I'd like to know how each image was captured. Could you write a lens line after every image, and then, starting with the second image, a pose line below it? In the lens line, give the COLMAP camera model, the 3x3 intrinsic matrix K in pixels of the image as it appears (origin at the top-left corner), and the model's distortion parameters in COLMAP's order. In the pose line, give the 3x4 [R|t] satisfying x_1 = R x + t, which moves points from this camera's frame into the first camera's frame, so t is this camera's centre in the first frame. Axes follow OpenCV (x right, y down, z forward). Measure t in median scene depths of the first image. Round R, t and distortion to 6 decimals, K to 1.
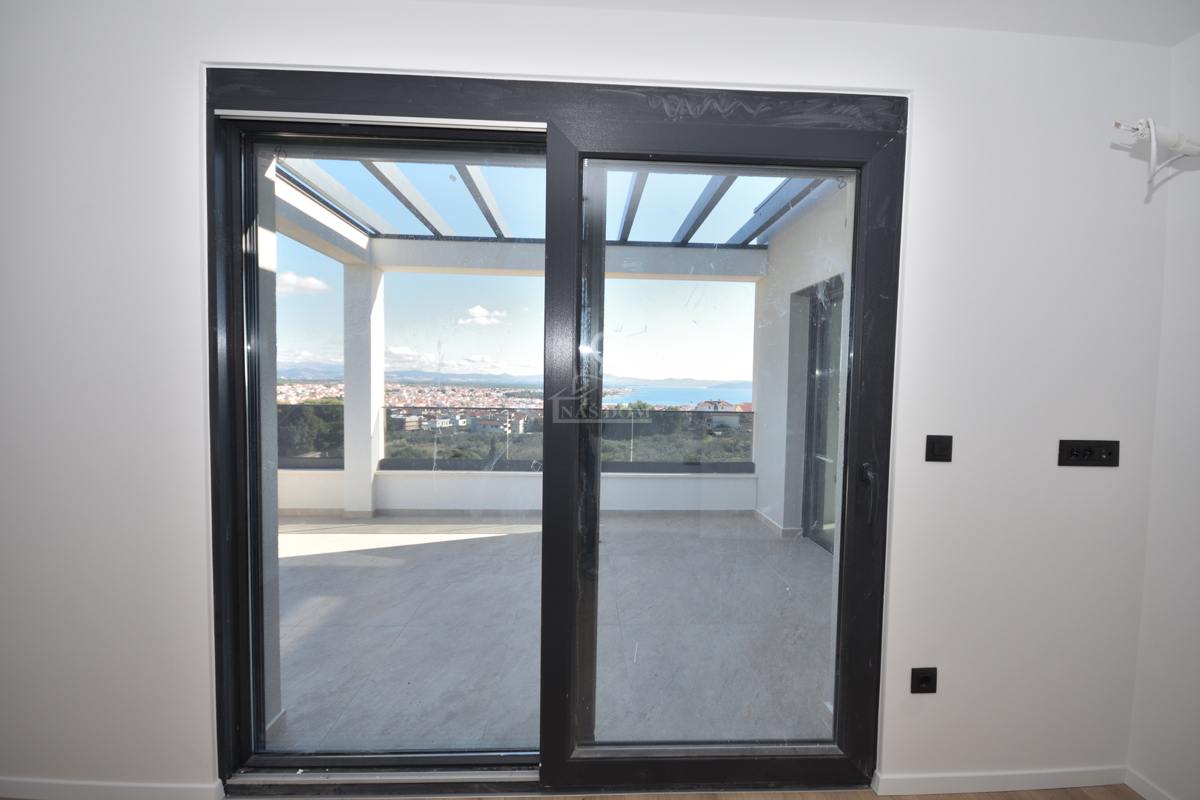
lens RADIAL K [[527.3, 0, 600.0], [0, 527.3, 400.0], [0, 0, 1]] dist [-0.001673, -0.000115]
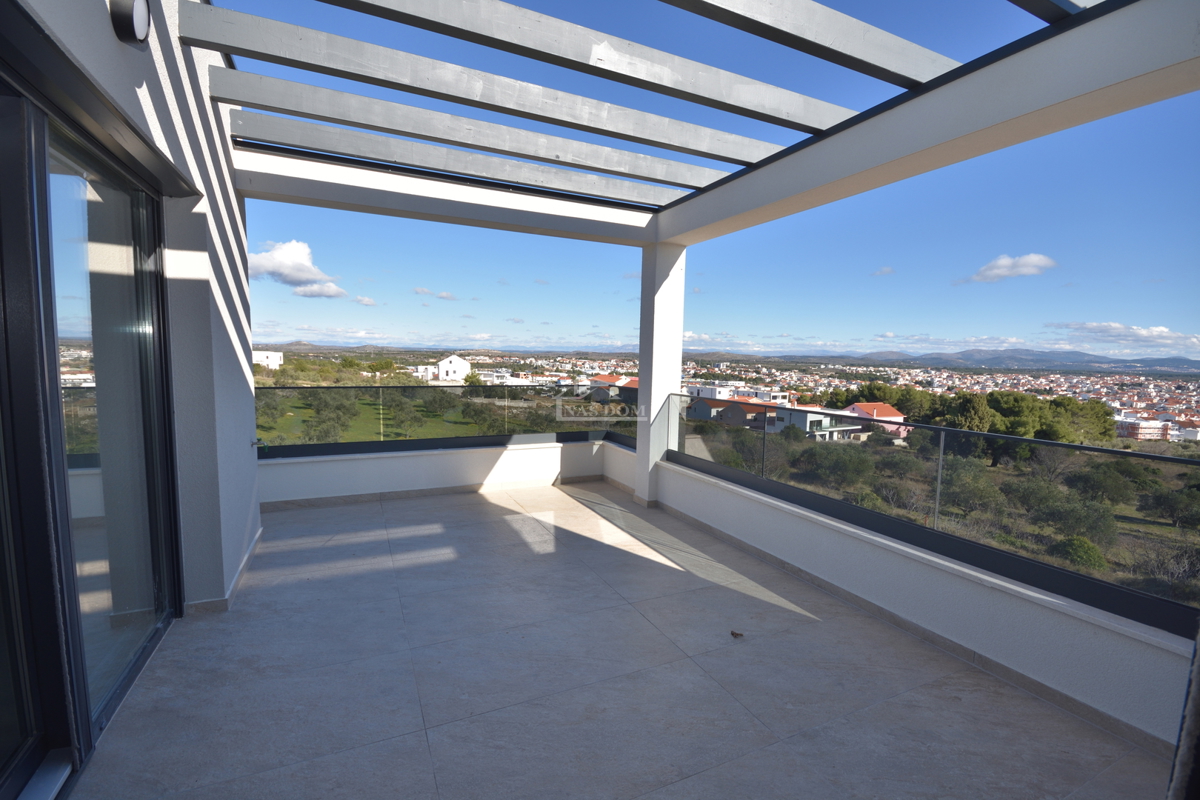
lens RADIAL K [[527.3, 0, 600.0], [0, 527.3, 400.0], [0, 0, 1]] dist [-0.001673, -0.000115]
pose [[0.399747, 0.068500, -0.914062, 0.417155], [-0.048364, 0.997391, 0.053593, -0.020548], [0.915349, 0.022784, 0.402017, 0.546989]]
